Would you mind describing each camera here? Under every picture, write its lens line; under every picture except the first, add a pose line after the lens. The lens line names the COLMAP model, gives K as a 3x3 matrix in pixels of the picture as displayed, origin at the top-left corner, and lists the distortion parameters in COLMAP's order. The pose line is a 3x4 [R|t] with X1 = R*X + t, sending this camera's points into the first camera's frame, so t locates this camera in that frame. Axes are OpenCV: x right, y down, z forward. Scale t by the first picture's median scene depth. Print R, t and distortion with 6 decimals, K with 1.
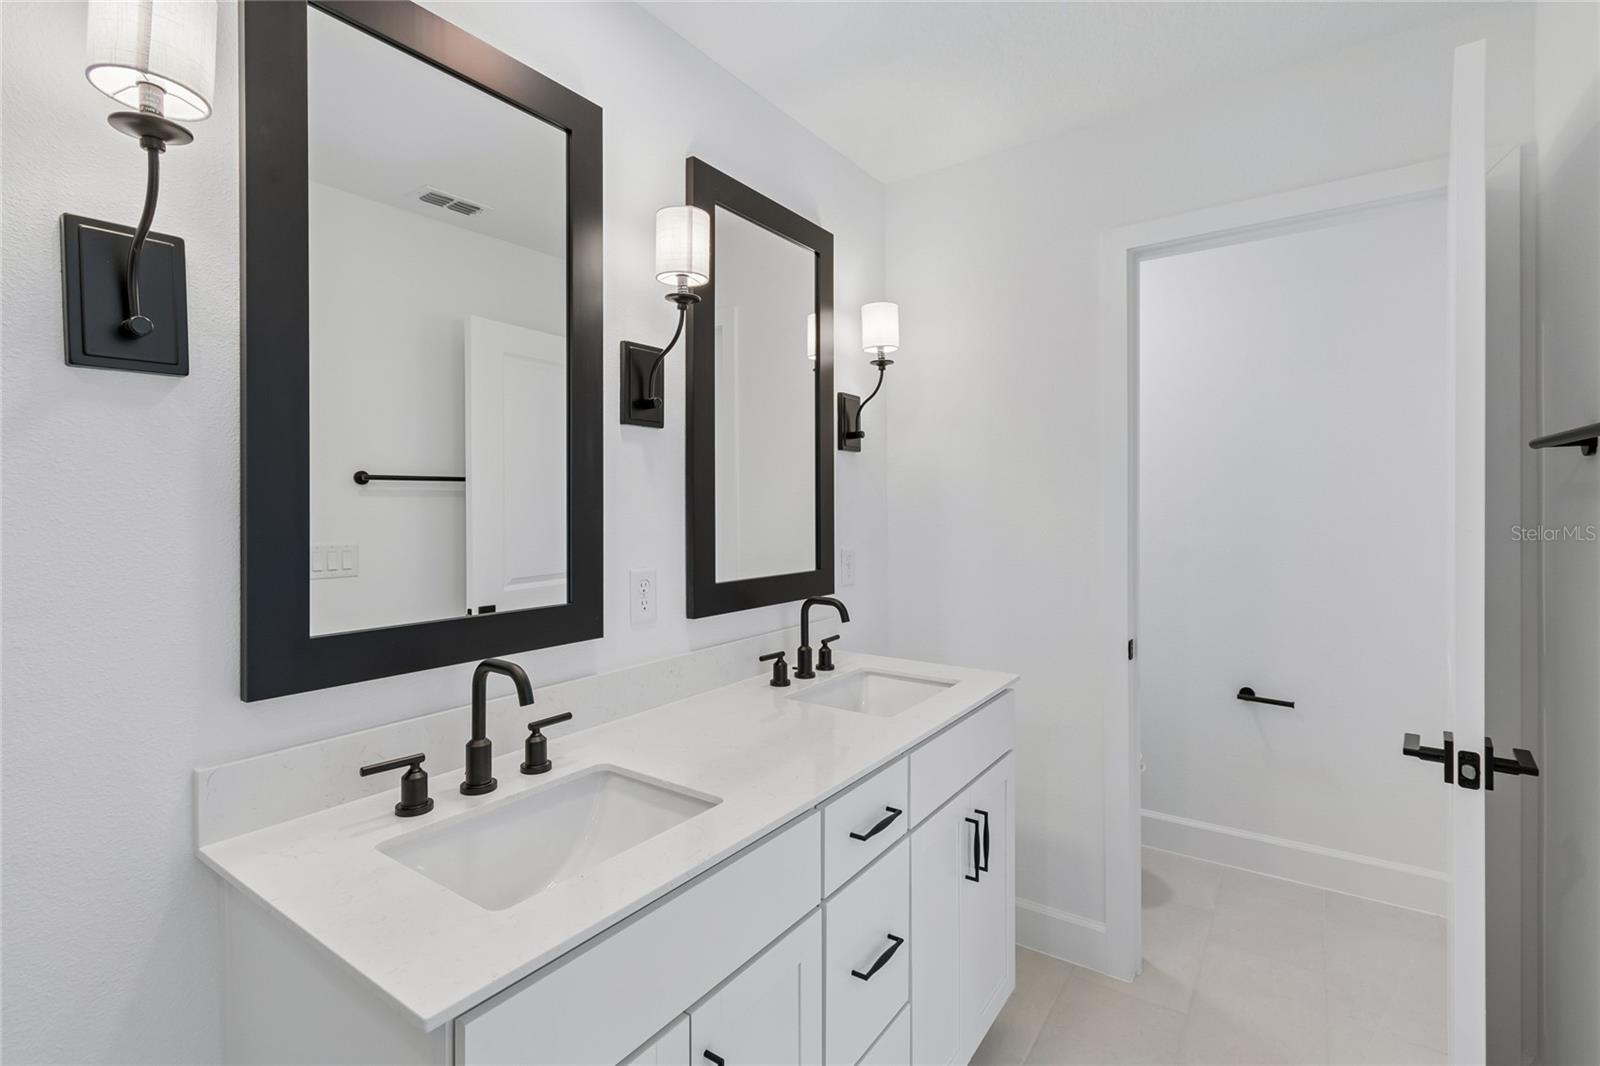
lens RADIAL K [[736.0, 0, 793.8], [0, 736.0, 501.2], [0, 0, 1]] dist [0.010537, 0.000152]
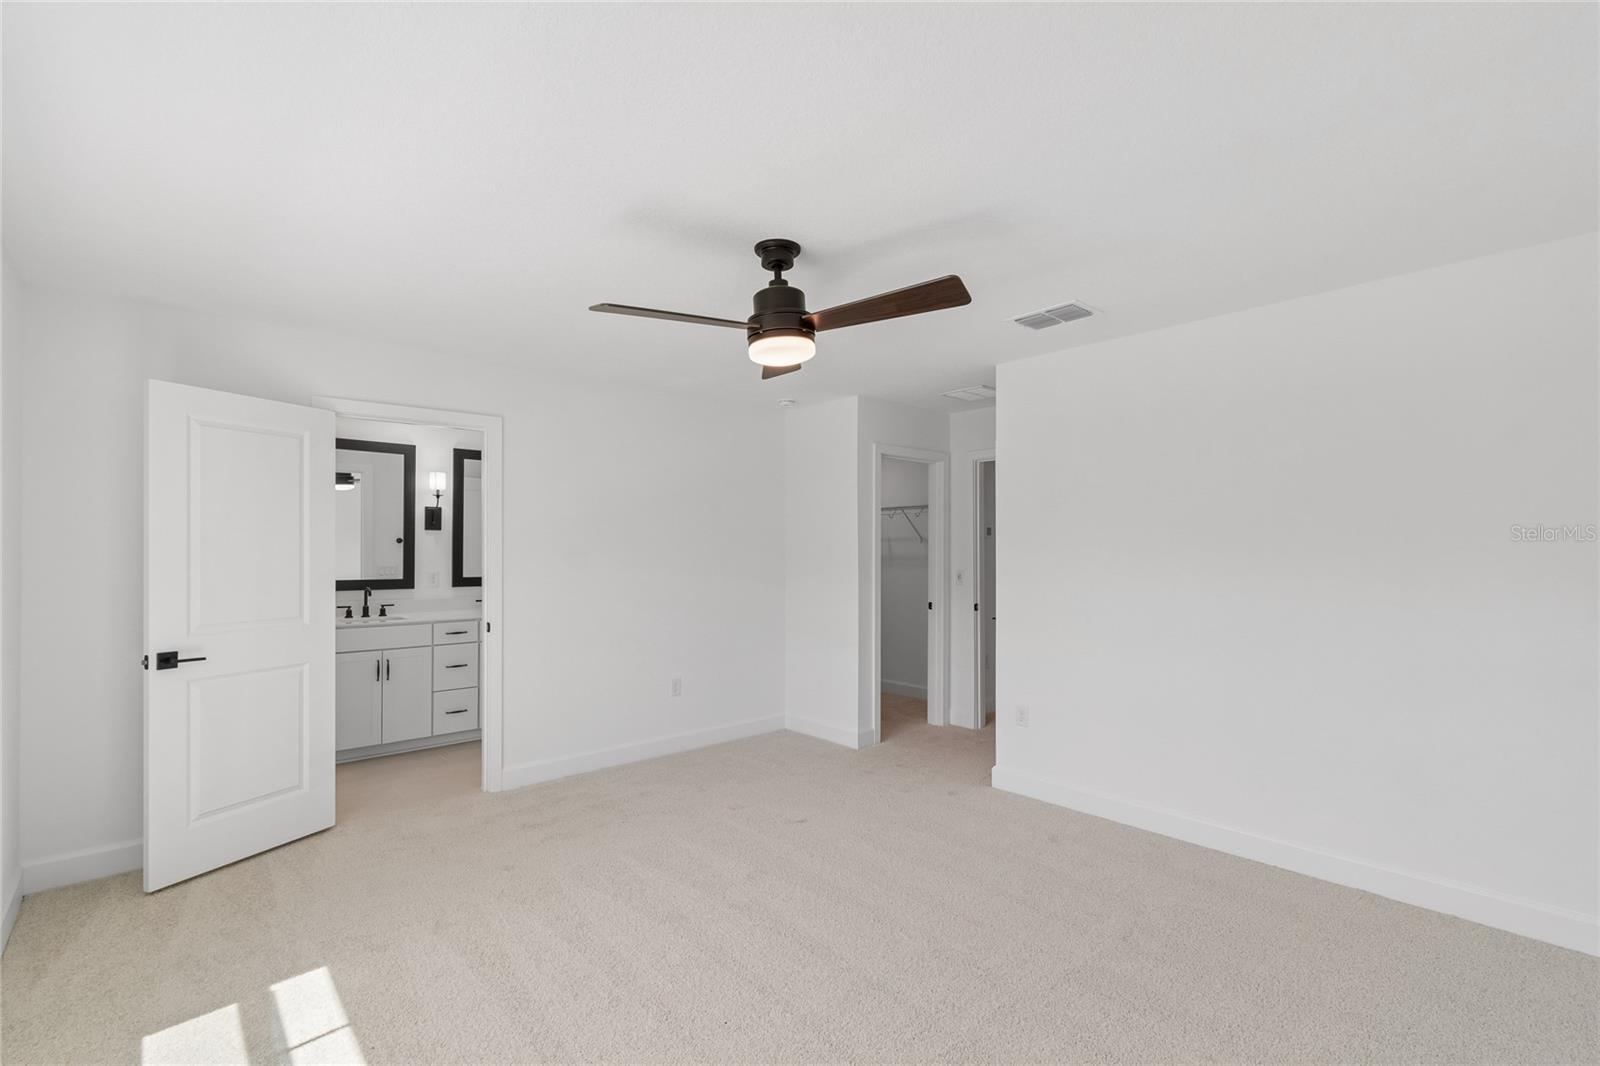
lens RADIAL K [[711.8, 0, 801.9], [0, 711.8, 544.3], [0, 0, 1]] dist [0.001159, -0.000692]
pose [[0.974838, 0.007412, -0.222793, 2.450948], [-0.008572, 0.999954, -0.004242, -0.039509], [0.222751, 0.006046, 0.974857, -2.065411]]
